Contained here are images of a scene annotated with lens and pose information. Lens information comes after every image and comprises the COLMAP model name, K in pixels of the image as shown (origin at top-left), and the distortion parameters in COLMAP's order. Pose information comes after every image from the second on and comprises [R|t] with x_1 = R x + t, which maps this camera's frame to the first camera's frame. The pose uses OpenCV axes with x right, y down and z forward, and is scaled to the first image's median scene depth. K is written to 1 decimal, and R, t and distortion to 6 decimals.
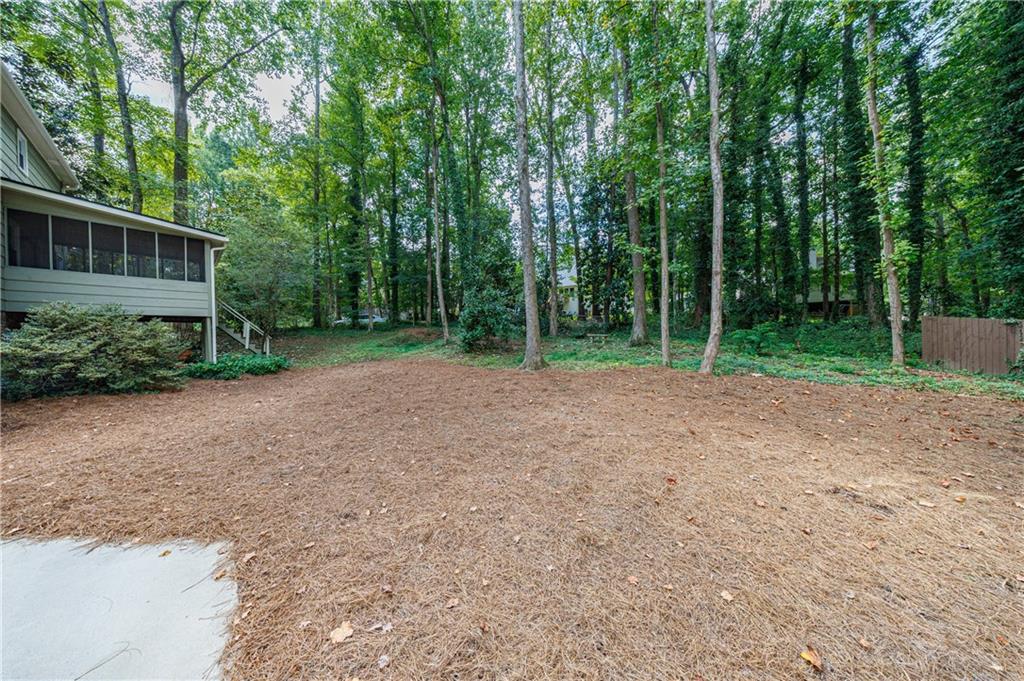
lens RADIAL K [[304.5, 0, 512.0], [0, 304.5, 340.5], [0, 0, 1]] dist [0.000005, -0.000003]
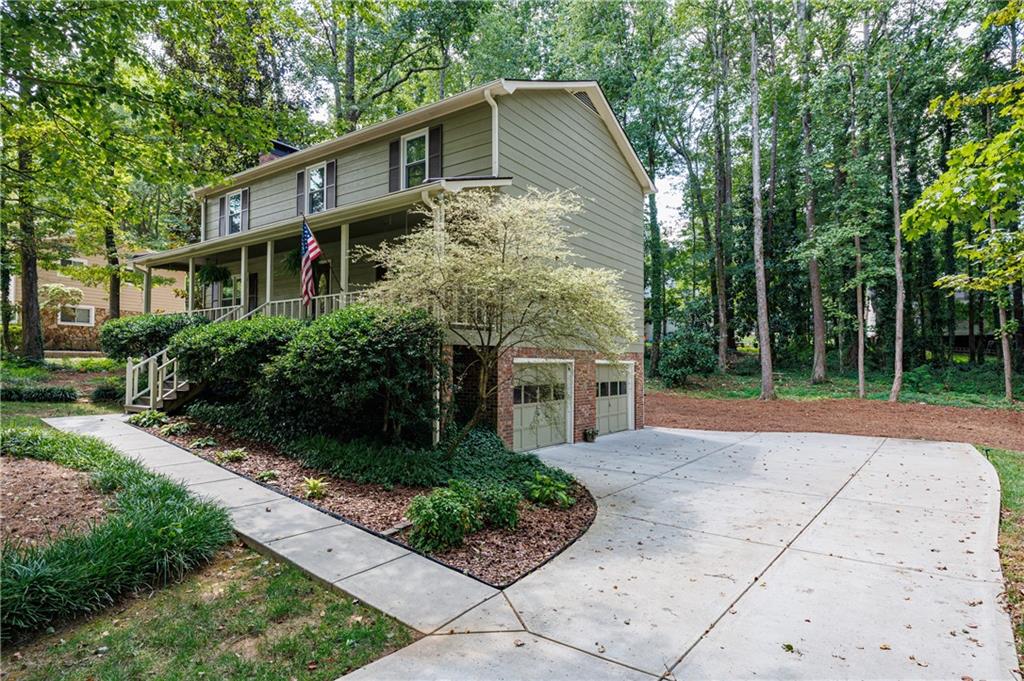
lens RADIAL K [[554.7, 0, 511.3], [0, 554.7, 358.4], [0, 0, 1]] dist [0.000711, 0.000159]
pose [[0.995283, 0.017154, 0.095486, -0.983058], [-0.014750, 0.999558, -0.025826, -0.008237], [-0.095887, 0.024296, 0.995096, -1.022898]]
